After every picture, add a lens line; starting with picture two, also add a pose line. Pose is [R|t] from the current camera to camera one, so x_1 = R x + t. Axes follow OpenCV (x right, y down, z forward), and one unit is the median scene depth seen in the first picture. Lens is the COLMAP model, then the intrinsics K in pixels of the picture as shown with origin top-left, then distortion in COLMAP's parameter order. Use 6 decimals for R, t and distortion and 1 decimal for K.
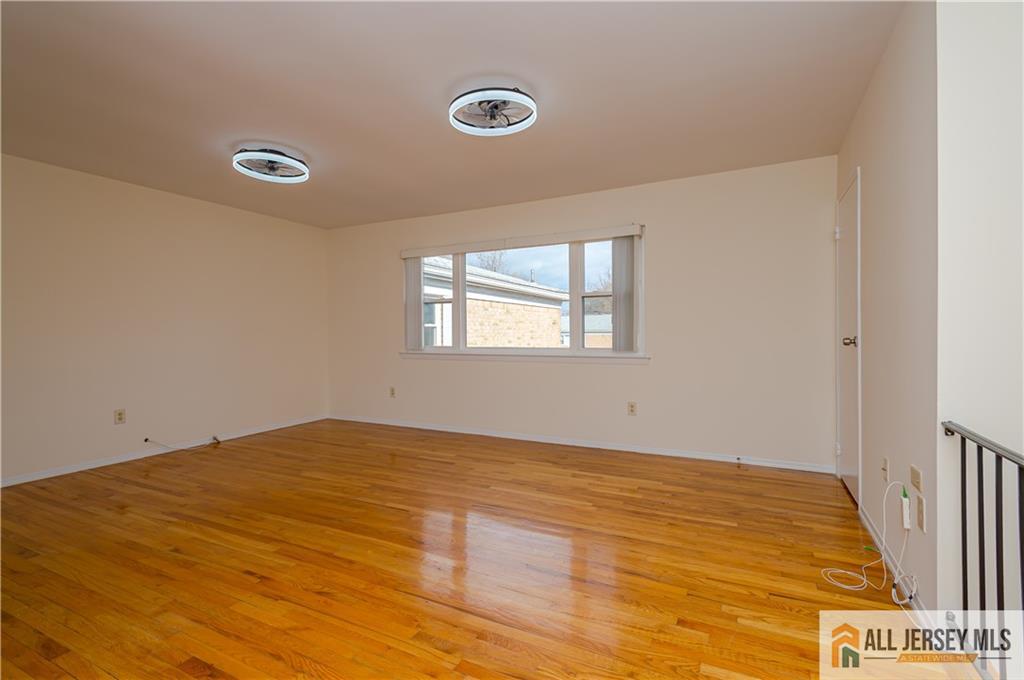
lens RADIAL K [[473.9, 0, 509.6], [0, 473.9, 333.5], [0, 0, 1]] dist [0.002771, 0.000188]
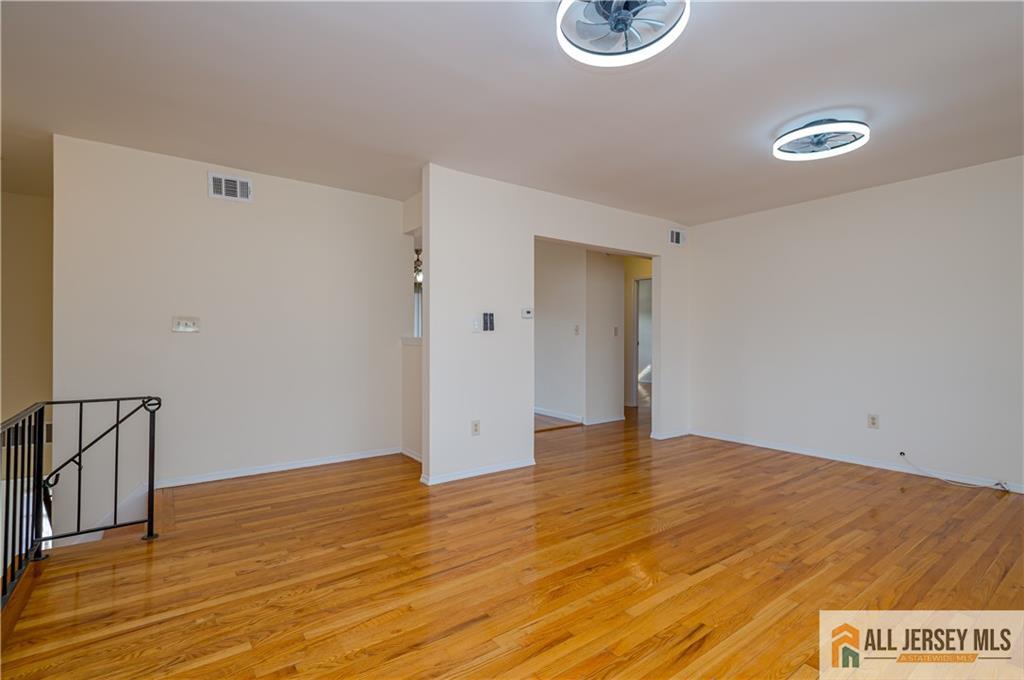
lens RADIAL K [[473.9, 0, 511.6], [0, 473.9, 337.0], [0, 0, 1]] dist [0.002771, 0.000188]
pose [[-0.439539, 0.005246, -0.898208, 0.533145], [-0.002419, 0.999972, 0.007024, -0.010984], [0.898220, 0.005260, -0.439515, 0.960347]]
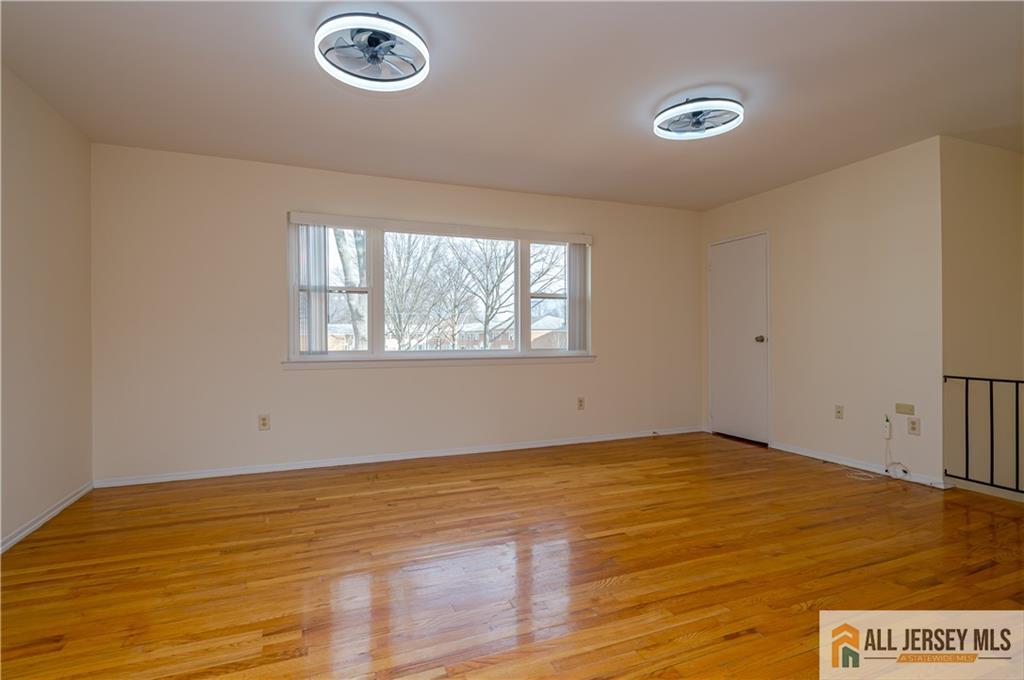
lens RADIAL K [[501.3, 0, 506.2], [0, 501.3, 335.8], [0, 0, 1]] dist [0.007855, -0.000872]
pose [[0.656287, 0.000040, 0.754511, -0.948213], [0.000783, 0.999999, -0.000734, 0.006711], [-0.754511, 0.001073, 0.656287, 0.493185]]
